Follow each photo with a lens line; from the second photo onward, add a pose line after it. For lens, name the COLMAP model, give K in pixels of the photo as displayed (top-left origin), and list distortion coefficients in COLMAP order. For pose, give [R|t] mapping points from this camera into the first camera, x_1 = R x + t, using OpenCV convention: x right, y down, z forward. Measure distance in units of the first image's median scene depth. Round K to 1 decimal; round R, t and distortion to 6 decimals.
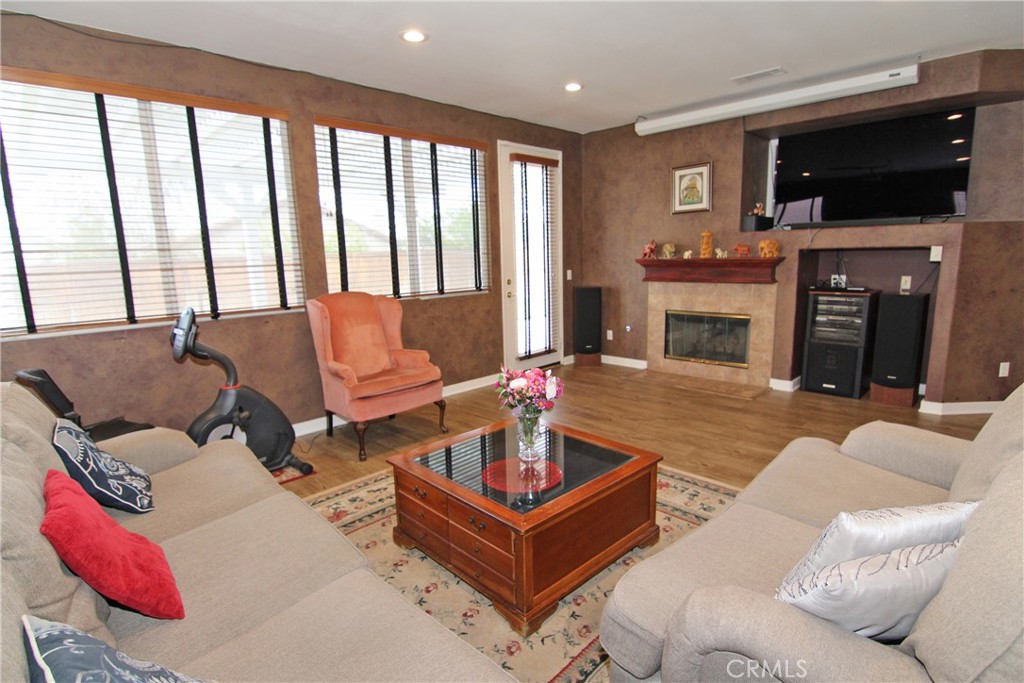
lens RADIAL K [[516.8, 0, 509.1], [0, 516.8, 350.7], [0, 0, 1]] dist [-0.014028, -0.006370]
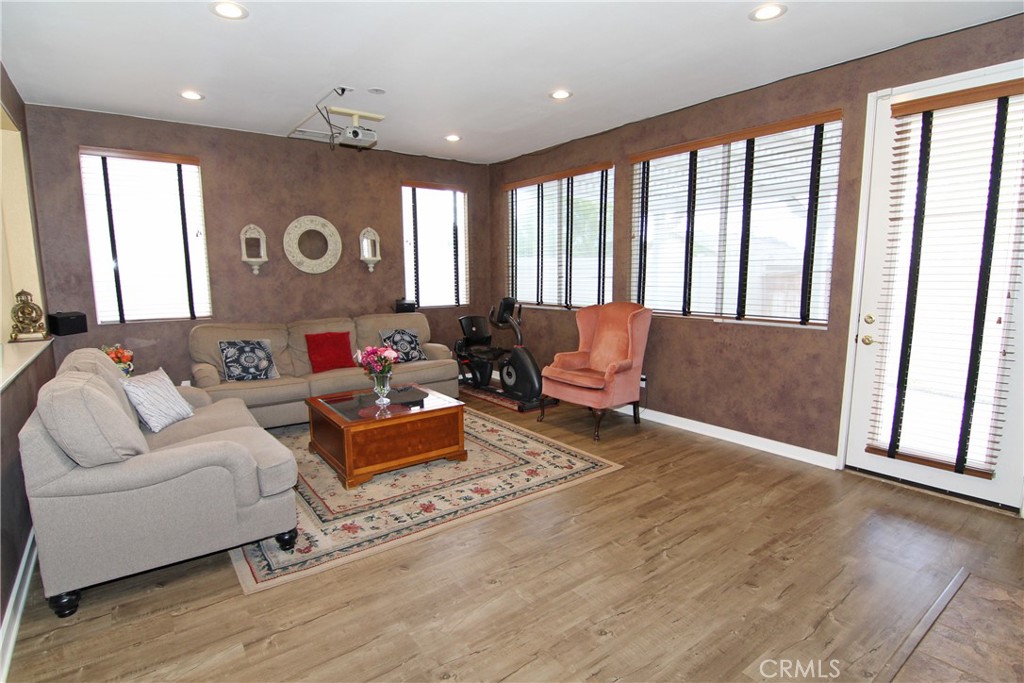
lens RADIAL K [[516.8, 0, 504.1], [0, 516.8, 345.9], [0, 0, 1]] dist [-0.014028, -0.006370]
pose [[-0.139638, 0.167294, -0.975968, 0.755818], [-0.172028, 0.966538, 0.190290, -0.164963], [0.975145, 0.194466, -0.106186, 0.747162]]
